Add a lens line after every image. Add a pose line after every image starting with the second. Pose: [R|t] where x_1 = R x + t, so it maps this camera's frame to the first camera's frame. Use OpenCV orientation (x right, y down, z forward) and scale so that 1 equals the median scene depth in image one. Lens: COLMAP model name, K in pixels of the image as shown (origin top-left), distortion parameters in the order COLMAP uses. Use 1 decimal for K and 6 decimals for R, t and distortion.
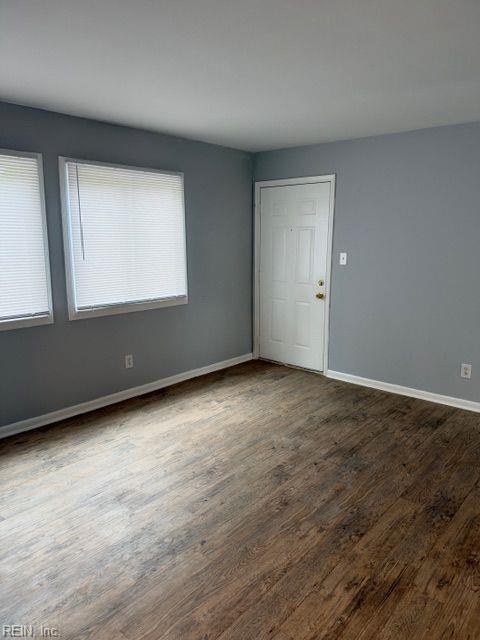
lens RADIAL K [[459.8, 0, 236.1], [0, 459.8, 320.6], [0, 0, 1]] dist [0.040749, -0.046041]
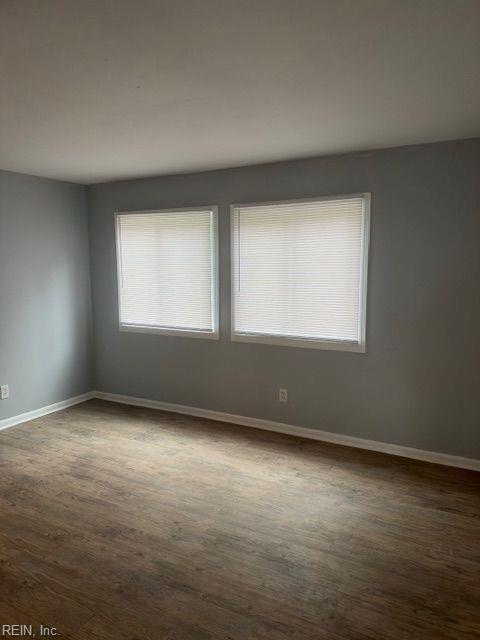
lens RADIAL K [[459.8, 0, 236.1], [0, 459.8, 320.6], [0, 0, 1]] dist [0.040749, -0.046041]
pose [[0.204792, 0.130385, -0.970082, 0.871662], [-0.167912, 0.981076, 0.096415, -0.188861], [0.964295, 0.143144, 0.222810, 0.845125]]
